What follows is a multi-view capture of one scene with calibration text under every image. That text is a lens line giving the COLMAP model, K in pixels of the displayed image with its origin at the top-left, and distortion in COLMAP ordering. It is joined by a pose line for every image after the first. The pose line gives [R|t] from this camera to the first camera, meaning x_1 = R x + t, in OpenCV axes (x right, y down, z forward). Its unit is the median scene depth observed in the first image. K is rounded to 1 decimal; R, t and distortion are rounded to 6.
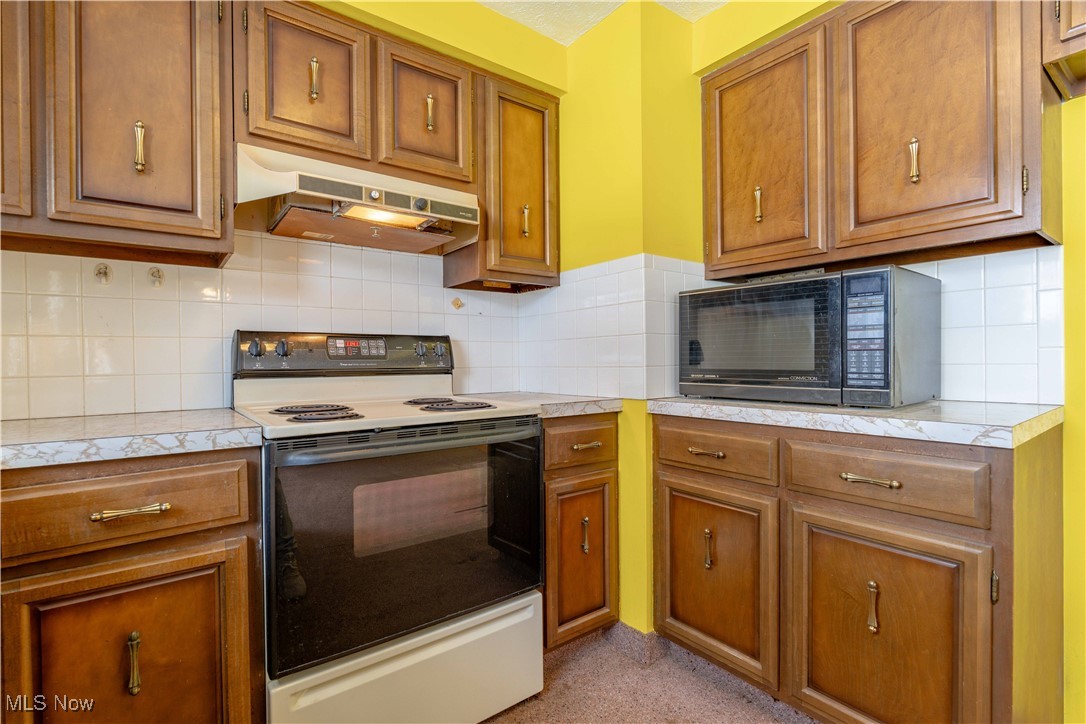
lens RADIAL K [[505.2, 0, 540.2], [0, 505.2, 362.6], [0, 0, 1]] dist [-0.002653, -0.000116]
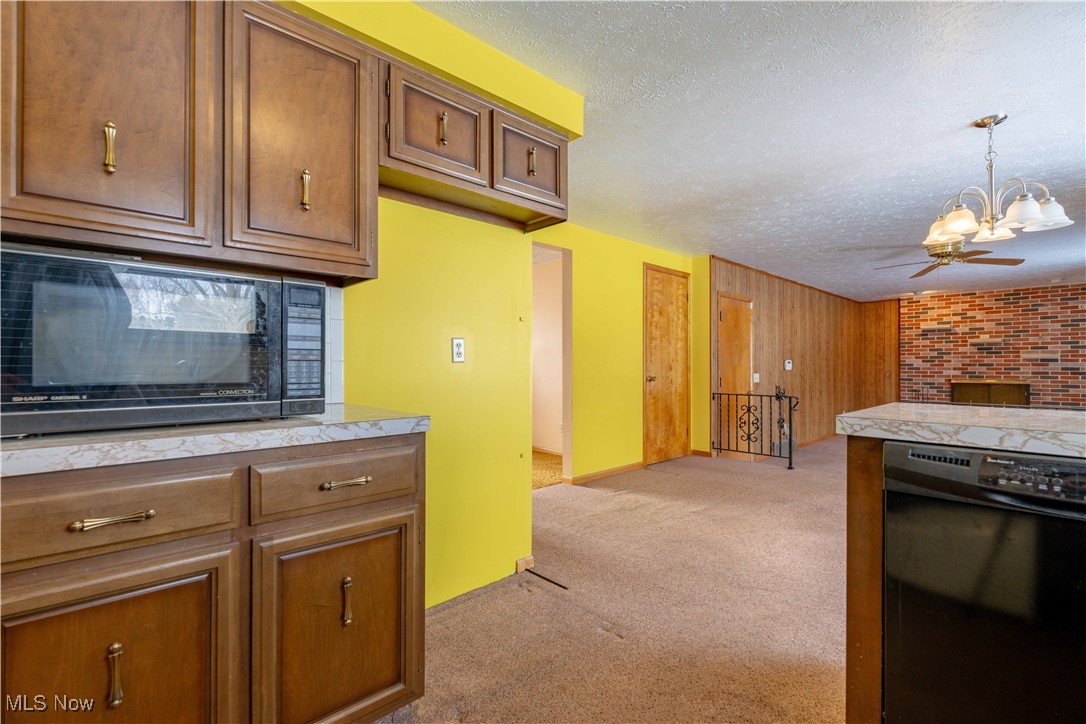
lens RADIAL K [[481.3, 0, 533.6], [0, 481.3, 361.8], [0, 0, 1]] dist [-0.004197, -0.000492]
pose [[-0.097104, 0.019923, 0.995075, -0.317540], [0.009637, 0.999772, -0.019076, 0.000552], [-0.995228, 0.007737, -0.097274, 0.556484]]
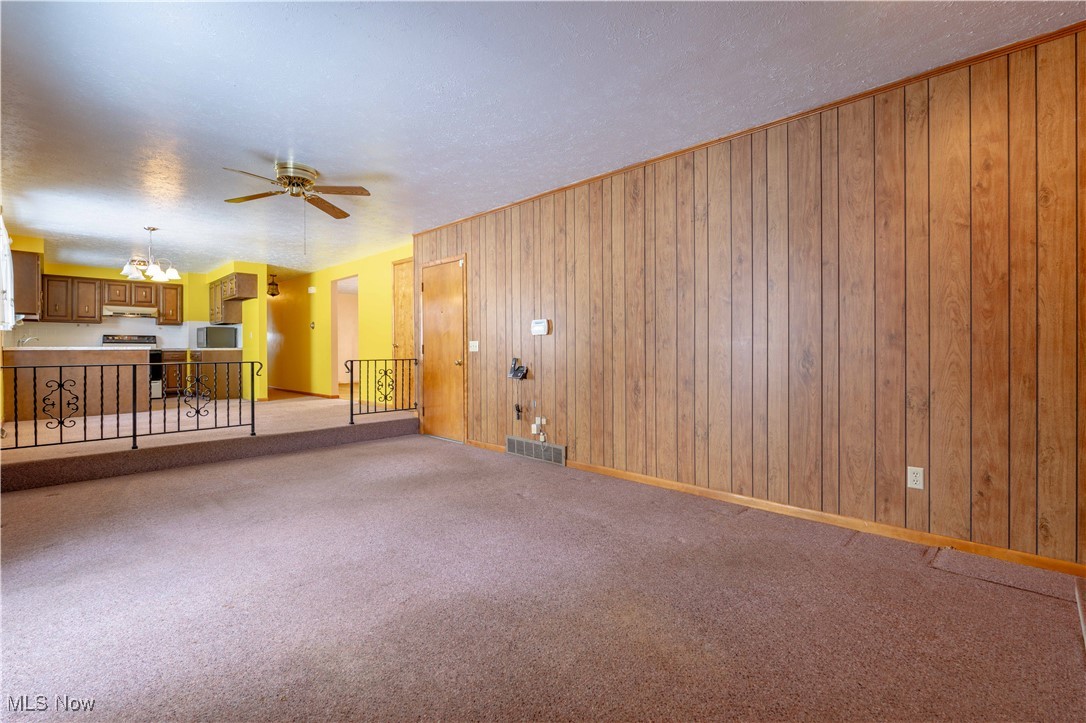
lens RADIAL K [[481.3, 0, 537.7], [0, 481.3, 351.4], [0, 0, 1]] dist [-0.004197, -0.000492]
pose [[0.988713, 0.004859, 0.149741, 3.518038], [-0.004395, 0.999984, -0.003427, 0.124340], [-0.149755, 0.002730, 0.988719, -5.206949]]
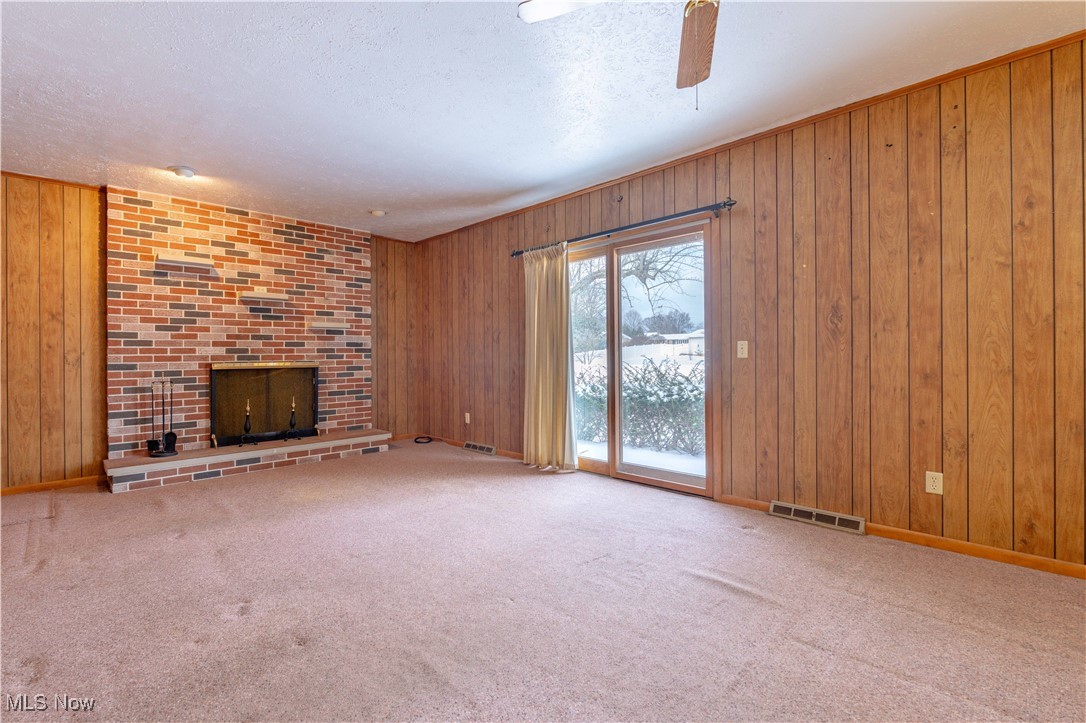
lens RADIAL K [[481.3, 0, 527.3], [0, 481.3, 353.6], [0, 0, 1]] dist [-0.004197, -0.000492]
pose [[-0.991298, 0.021301, -0.129900, 3.188731], [0.020567, 0.999764, 0.006989, 0.103964], [0.130018, 0.004257, -0.991502, -1.593681]]
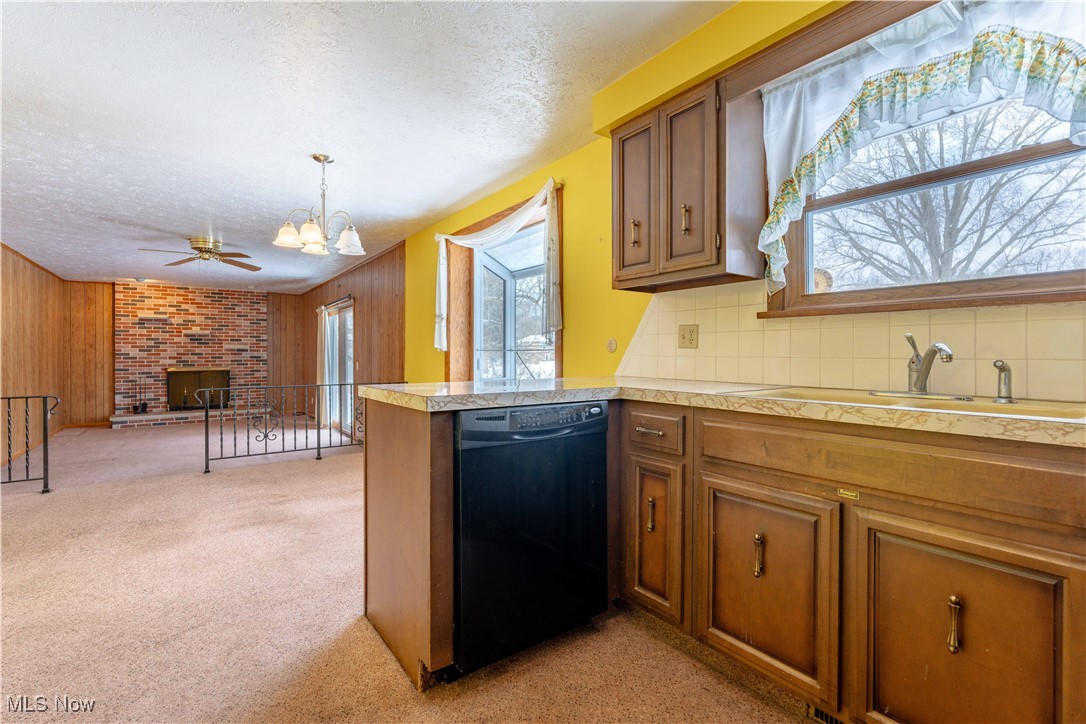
lens RADIAL K [[481.3, 0, 533.4], [0, 481.3, 354.7], [0, 0, 1]] dist [-0.004197, -0.000492]
pose [[-0.999594, 0.015903, 0.023626, 0.196954], [0.016150, 0.999817, 0.010302, -0.005536], [-0.023457, 0.010680, -0.999668, 0.879891]]
